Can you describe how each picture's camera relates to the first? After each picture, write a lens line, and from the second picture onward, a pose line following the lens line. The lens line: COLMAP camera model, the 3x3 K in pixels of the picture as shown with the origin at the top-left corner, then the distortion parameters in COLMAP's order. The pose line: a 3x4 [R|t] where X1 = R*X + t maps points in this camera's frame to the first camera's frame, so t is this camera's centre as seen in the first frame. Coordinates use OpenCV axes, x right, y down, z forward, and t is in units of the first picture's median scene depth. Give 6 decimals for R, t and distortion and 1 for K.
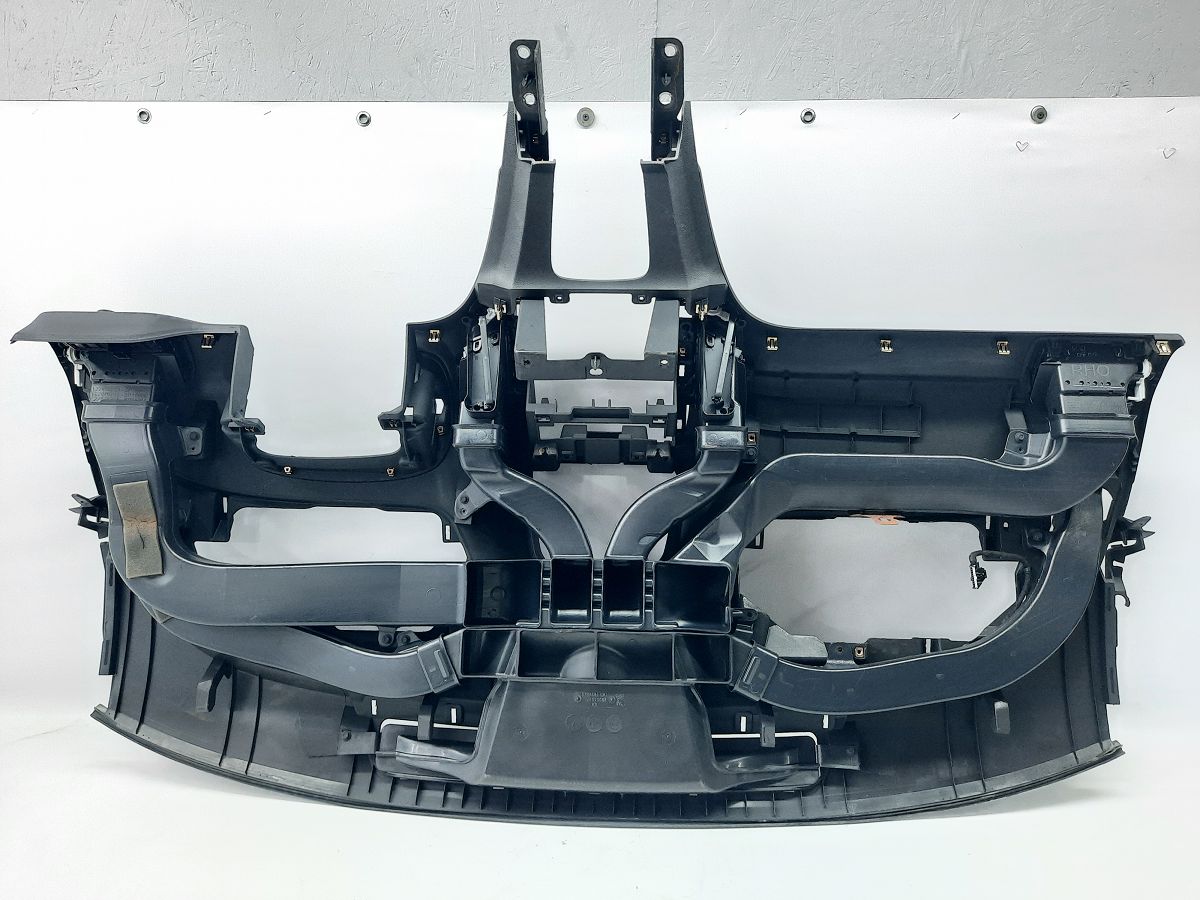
lens RADIAL K [[884.8, 0, 600.0], [0, 884.8, 450.0], [0, 0, 1]] dist [0.025207, -0.009795]
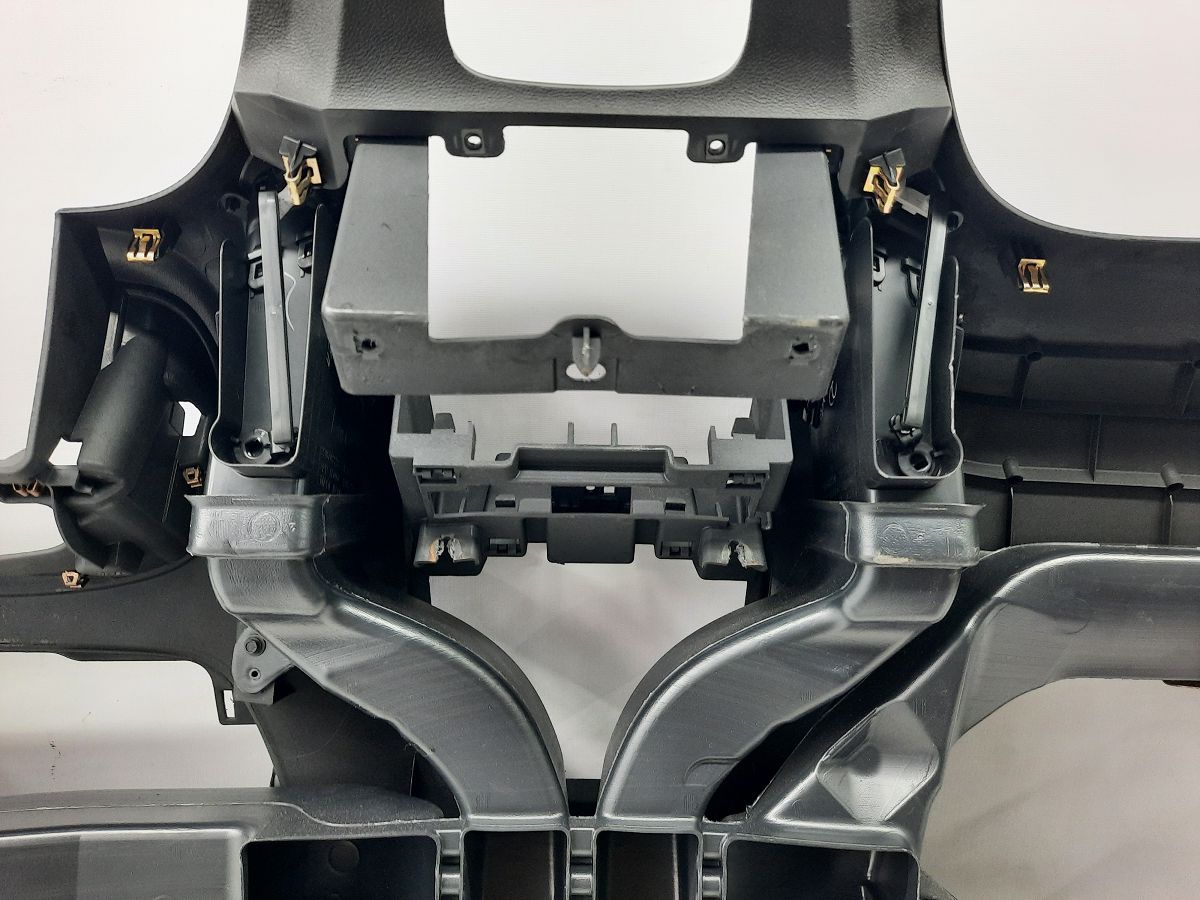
lens RADIAL K [[884.8, 0, 600.0], [0, 884.8, 450.0], [0, 0, 1]] dist [0.025207, -0.009795]
pose [[0.998182, -0.002565, 0.060222, -0.017770], [-0.004897, 0.992339, 0.123444, -0.092739], [-0.060078, -0.123515, 0.990523, 0.623809]]
